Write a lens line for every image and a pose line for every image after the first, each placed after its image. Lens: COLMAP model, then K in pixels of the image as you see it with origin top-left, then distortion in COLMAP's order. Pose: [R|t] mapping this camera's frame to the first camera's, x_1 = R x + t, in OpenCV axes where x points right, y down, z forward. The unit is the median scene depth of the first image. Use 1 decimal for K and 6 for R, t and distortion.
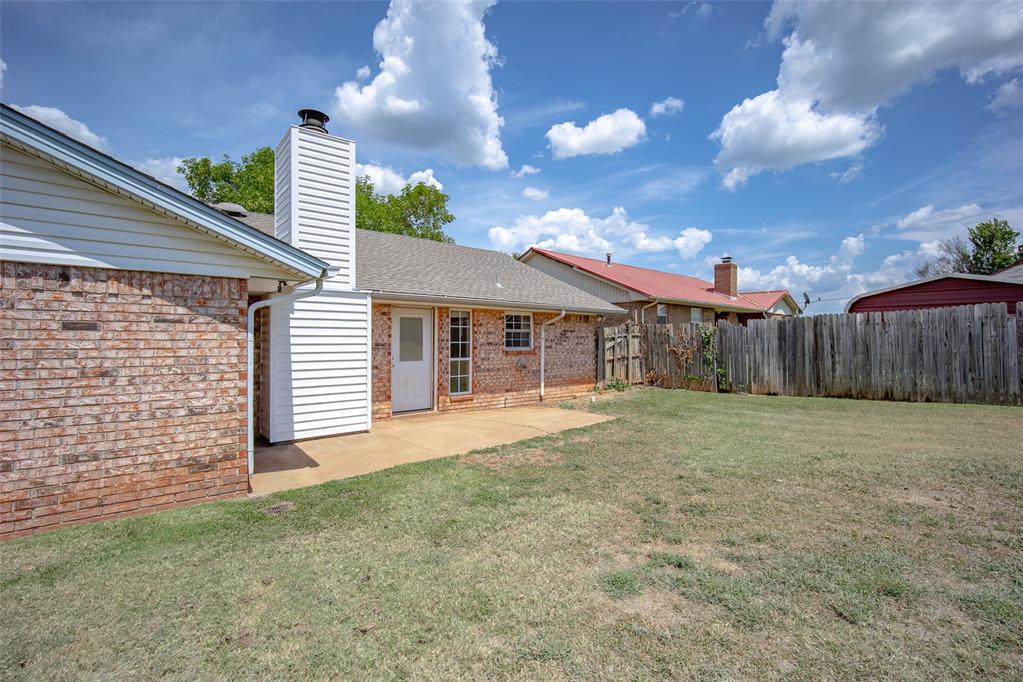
lens RADIAL K [[462.8, 0, 506.4], [0, 462.8, 344.9], [0, 0, 1]] dist [-0.008600, 0.004623]
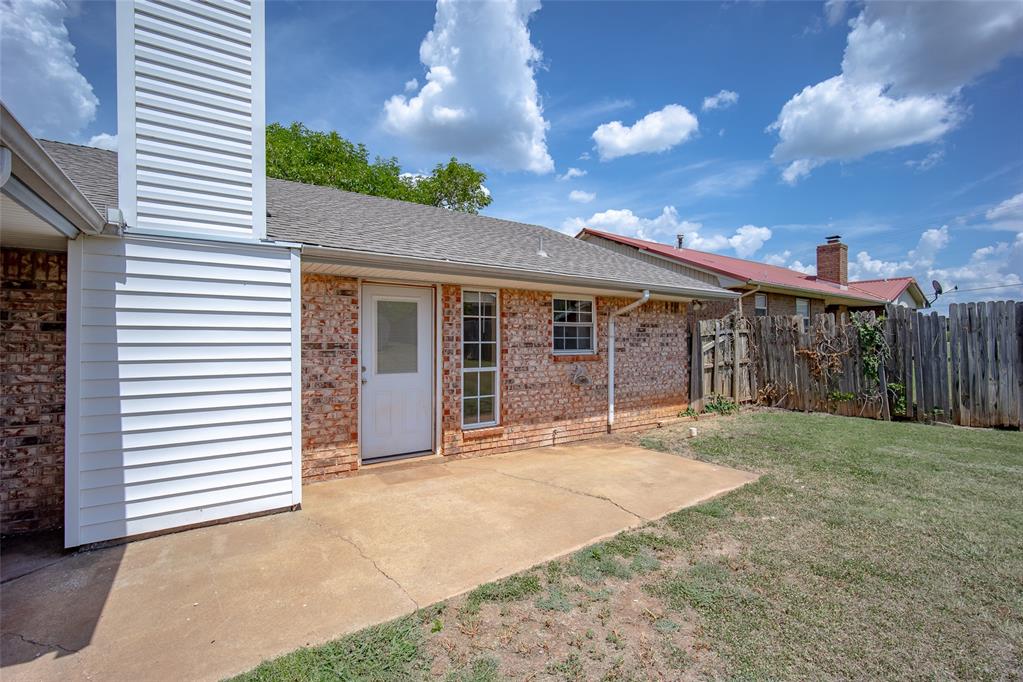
lens RADIAL K [[462.8, 0, 512.3], [0, 462.8, 342.1], [0, 0, 1]] dist [-0.008600, 0.004623]
pose [[0.996078, -0.006882, -0.088209, -0.001824], [0.005344, 0.999830, -0.017665, 0.004010], [0.088316, 0.017124, 0.995945, 0.281793]]
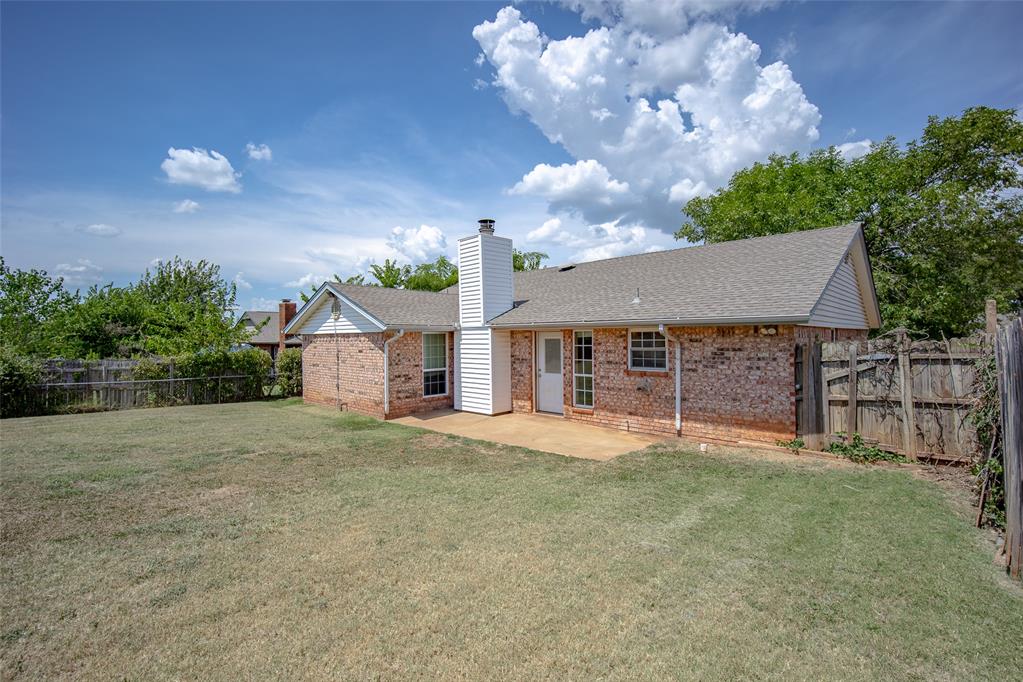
lens RADIAL K [[448.8, 0, 495.3], [0, 448.8, 341.7], [0, 0, 1]] dist [0.001994, -0.000780]
pose [[0.091230, 0.002143, -0.995828, 0.678874], [-0.004639, 0.999988, 0.001727, -0.035576], [0.995819, 0.004463, 0.091239, 0.501204]]
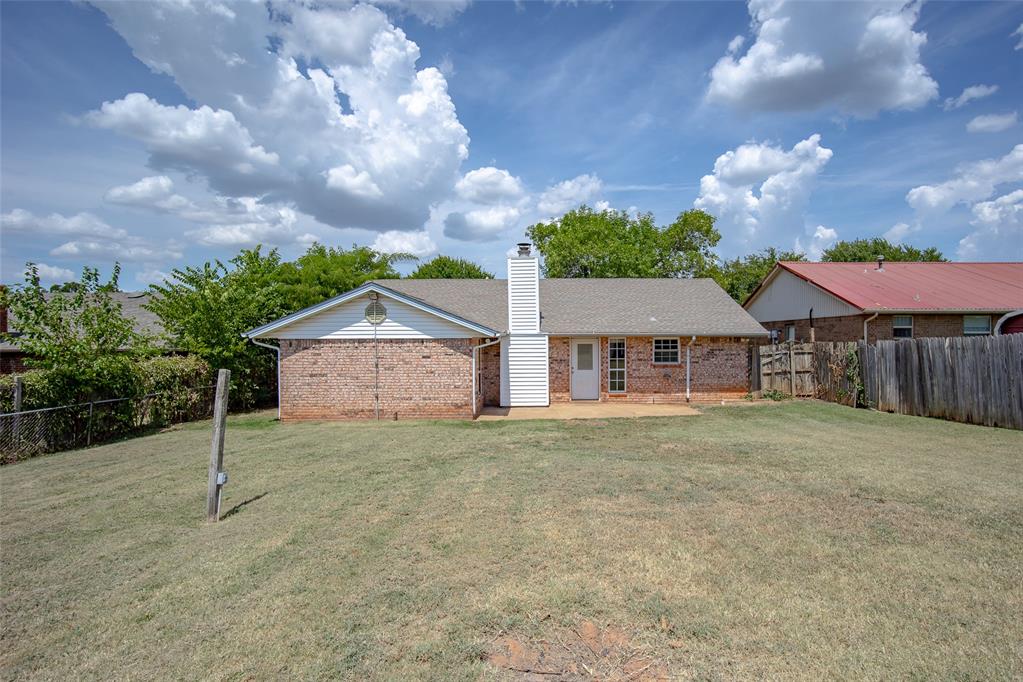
lens RADIAL K [[510.1, 0, 516.3], [0, 510.1, 346.6], [0, 0, 1]] dist [-0.010704, 0.003626]
pose [[0.741370, 0.003455, -0.671087, 0.579355], [0.000188, 0.999986, 0.005355, -0.040170], [0.671096, -0.004096, 0.741359, -0.363980]]
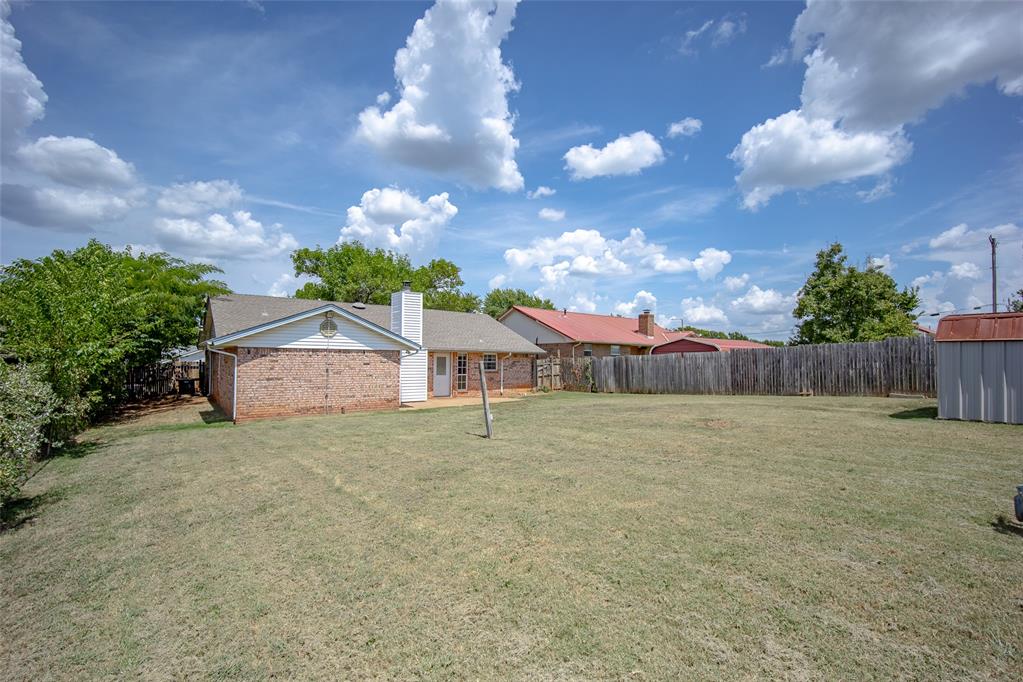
lens RADIAL K [[510.1, 0, 502.1], [0, 510.1, 341.7], [0, 0, 1]] dist [-0.010704, 0.003626]
pose [[0.998707, 0.003697, -0.050711, 0.160271], [-0.006174, 0.998790, -0.048783, -0.007024], [0.050470, 0.049033, 0.997521, -1.077639]]
